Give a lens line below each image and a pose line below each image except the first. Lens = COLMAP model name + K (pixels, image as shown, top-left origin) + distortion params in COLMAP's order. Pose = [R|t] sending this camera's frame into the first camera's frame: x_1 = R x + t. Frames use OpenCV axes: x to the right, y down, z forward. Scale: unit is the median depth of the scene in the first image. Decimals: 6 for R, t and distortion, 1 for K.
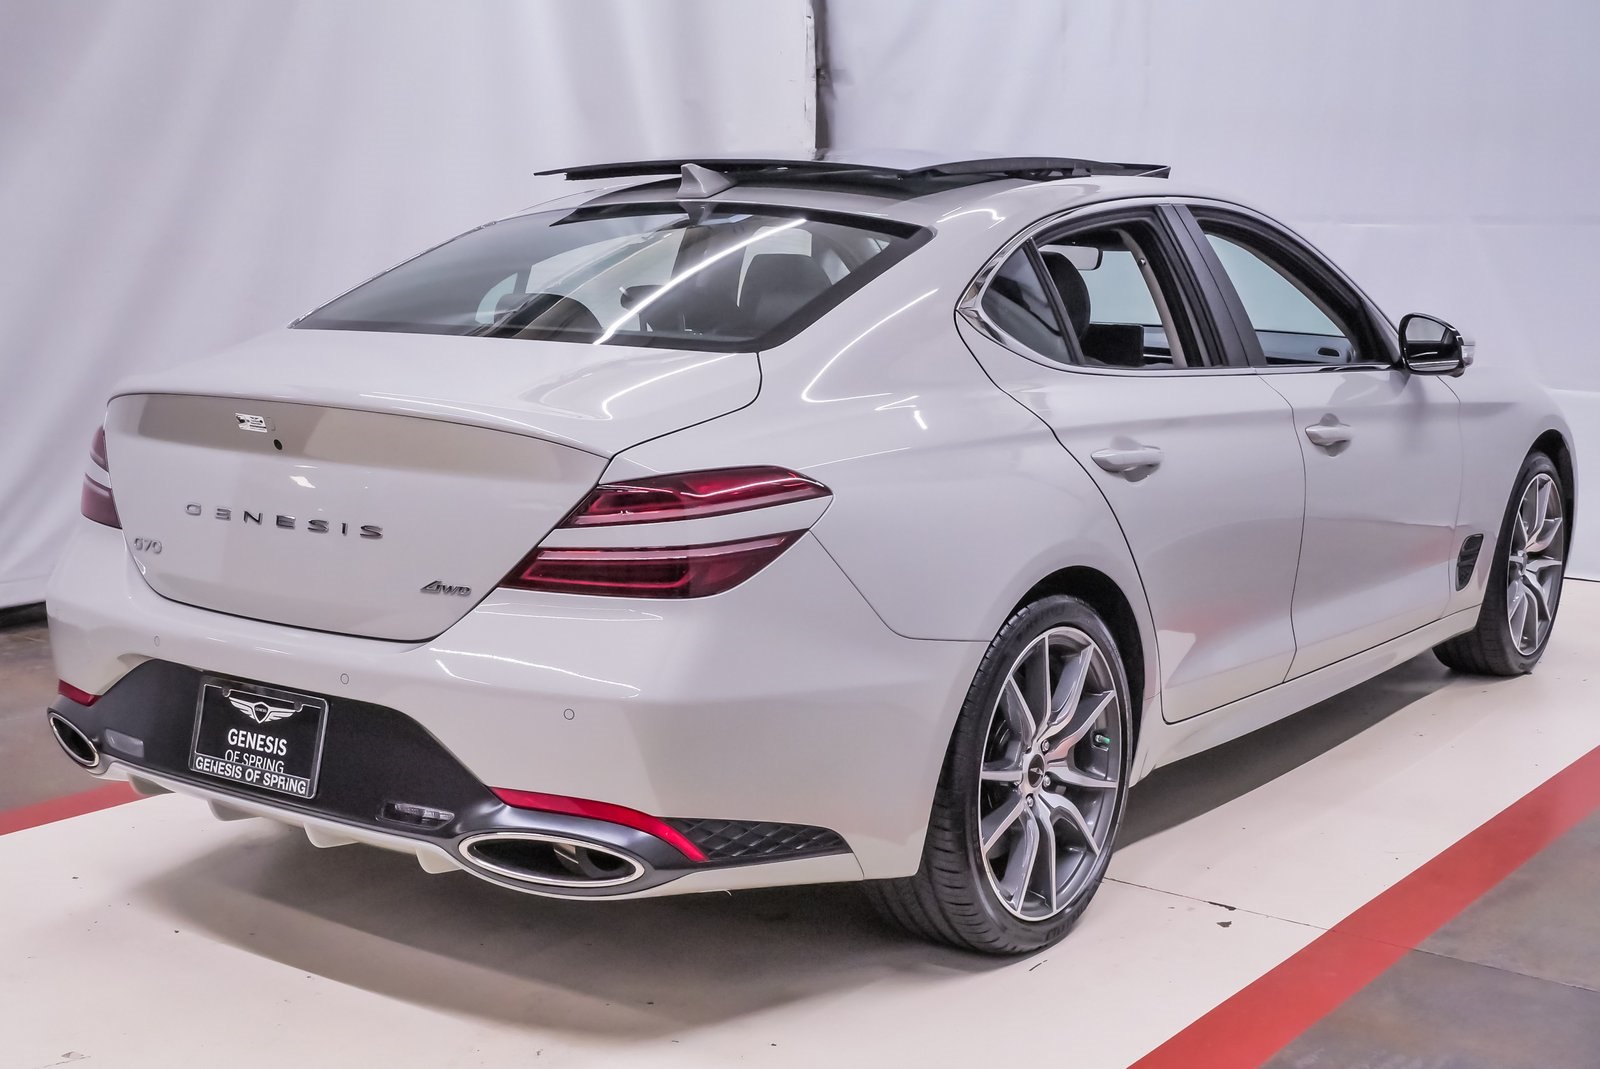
lens RADIAL K [[1964.7, 0, 796.4], [0, 1964.7, 530.8], [0, 0, 1]] dist [-0.017241, 0.000000]
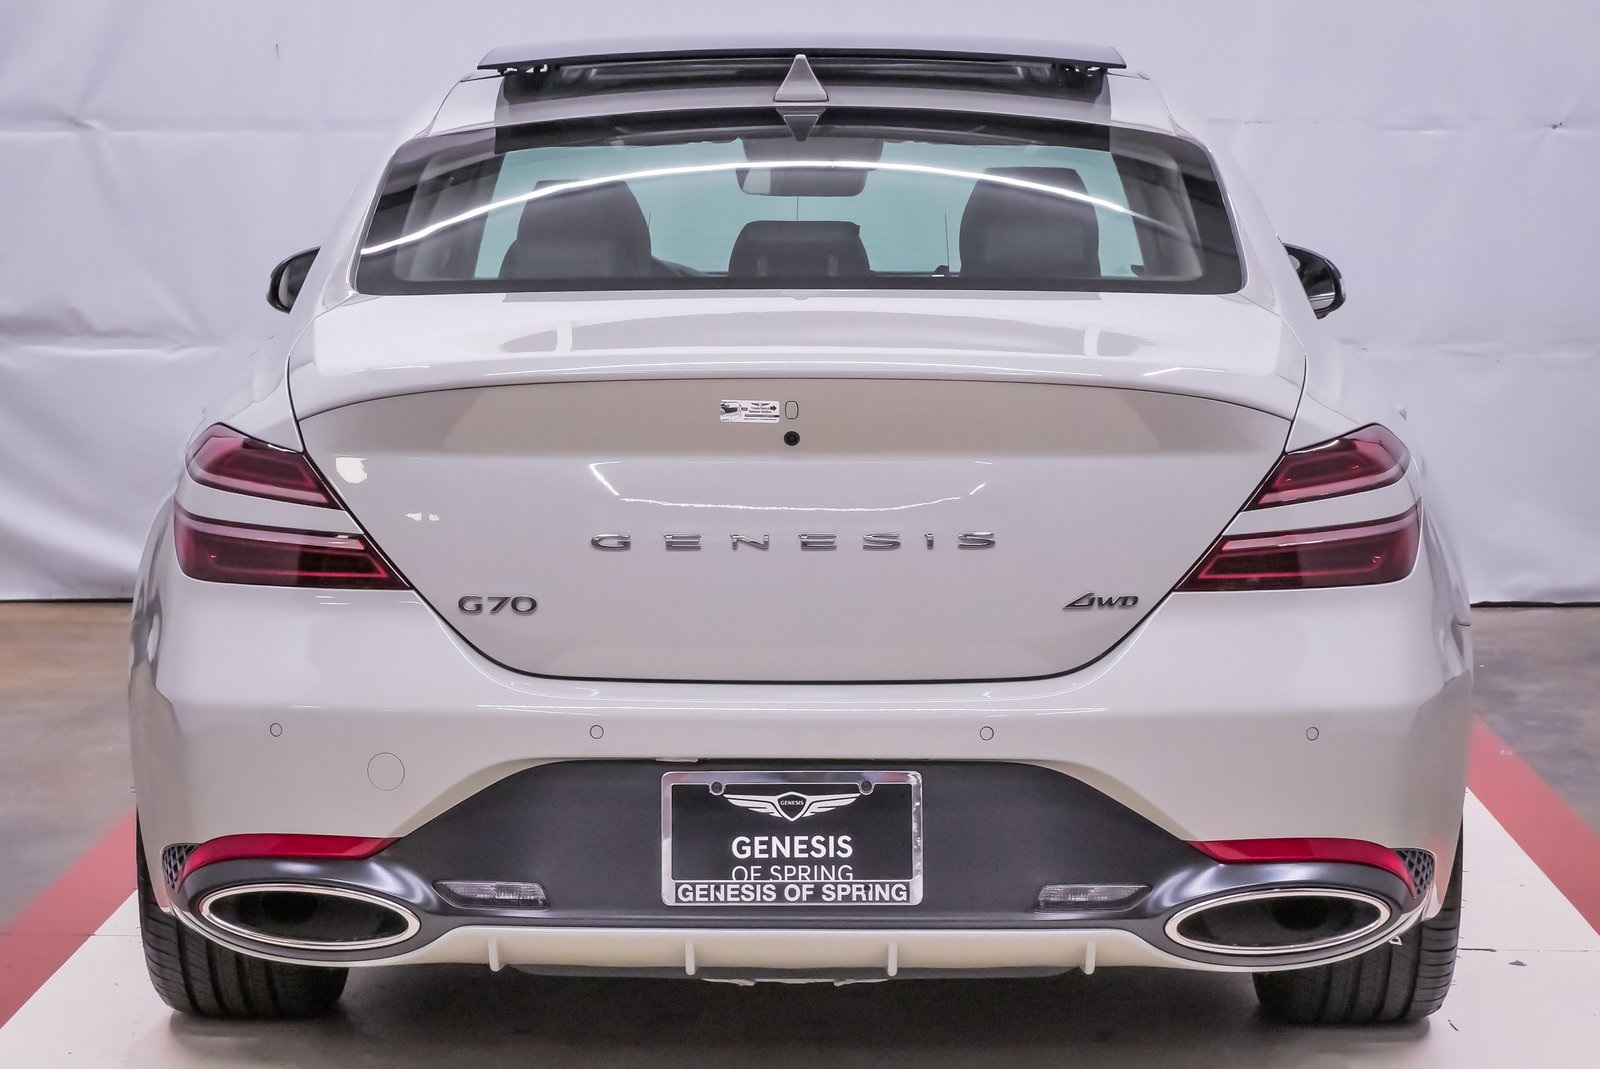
lens RADIAL K [[3103.2, 0, 801.6], [0, 3103.2, 537.2], [0, 0, 1]] dist [0.028154, 0.000000]
pose [[0.832586, -0.078372, 0.548324, -0.905013], [0.091406, 0.995807, 0.003539, -0.011012], [-0.546302, 0.047173, 0.836259, 0.027549]]
